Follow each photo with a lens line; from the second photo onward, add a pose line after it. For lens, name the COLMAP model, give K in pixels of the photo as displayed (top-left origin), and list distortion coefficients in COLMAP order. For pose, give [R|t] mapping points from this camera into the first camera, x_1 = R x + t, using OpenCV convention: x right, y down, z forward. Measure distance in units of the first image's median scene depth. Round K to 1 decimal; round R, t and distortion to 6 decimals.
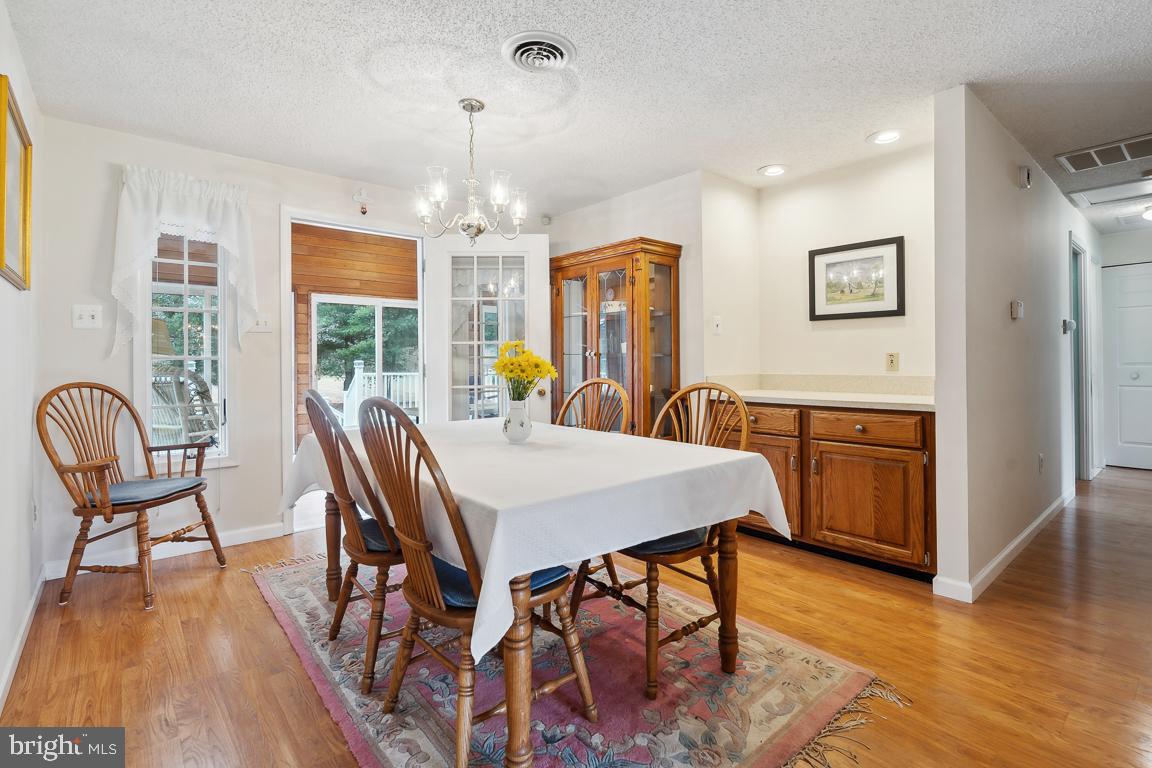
lens RADIAL K [[534.3, 0, 576.7], [0, 534.3, 371.9], [0, 0, 1]] dist [-0.000011, 0.001087]
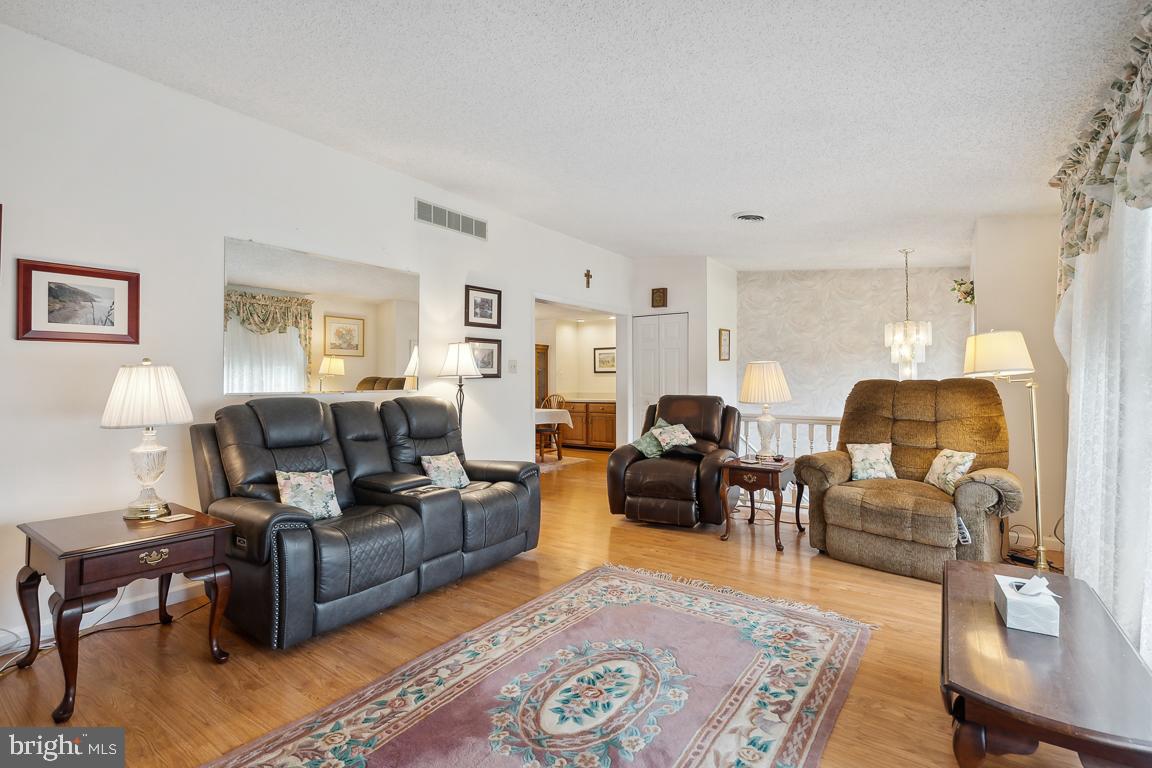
lens RADIAL K [[534.3, 0, 575.0], [0, 534.3, 384.6], [0, 0, 1]] dist [-0.000011, 0.001087]
pose [[0.969988, 0.007002, 0.243051, -0.383636], [-0.003207, 0.999867, -0.016005, 0.010204], [-0.243131, 0.014745, 0.969881, -1.919260]]
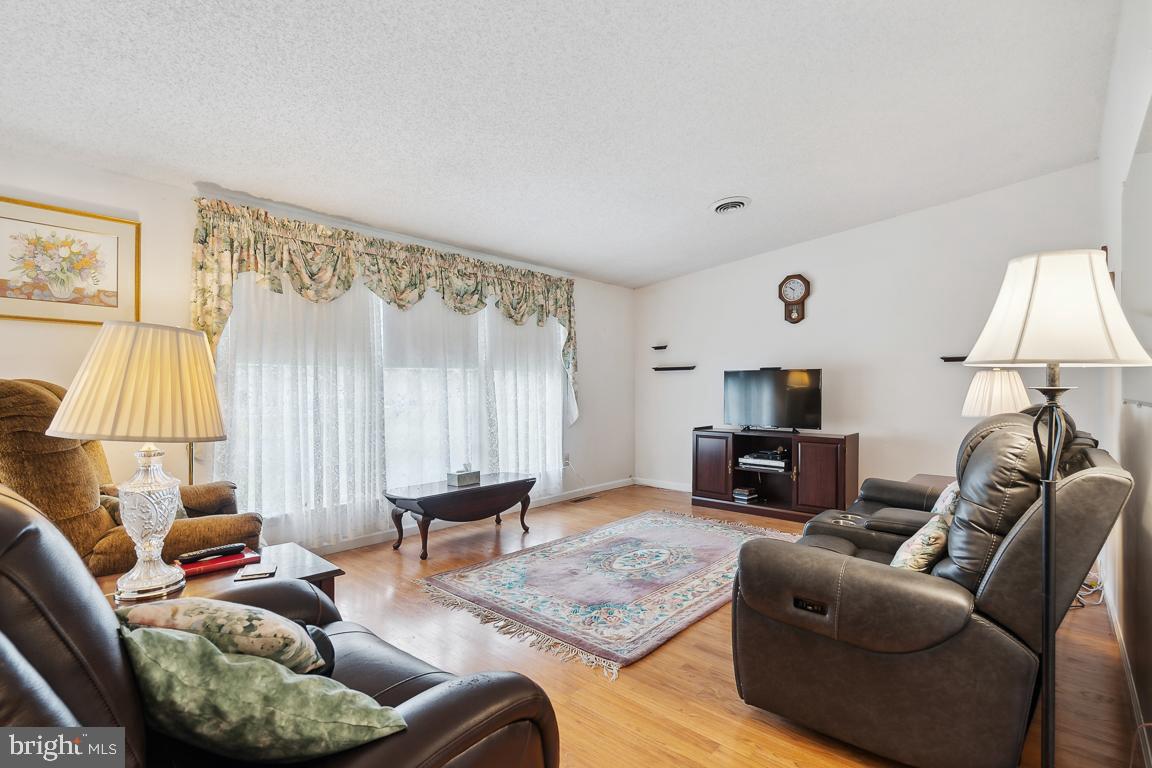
lens RADIAL K [[534.3, 0, 576.7], [0, 534.3, 385.6], [0, 0, 1]] dist [-0.000011, 0.001087]
pose [[-0.990984, 0.005128, -0.133885, 0.927776], [0.003186, 0.999887, 0.014715, -0.076322], [0.133946, 0.014156, -0.990888, 2.909700]]
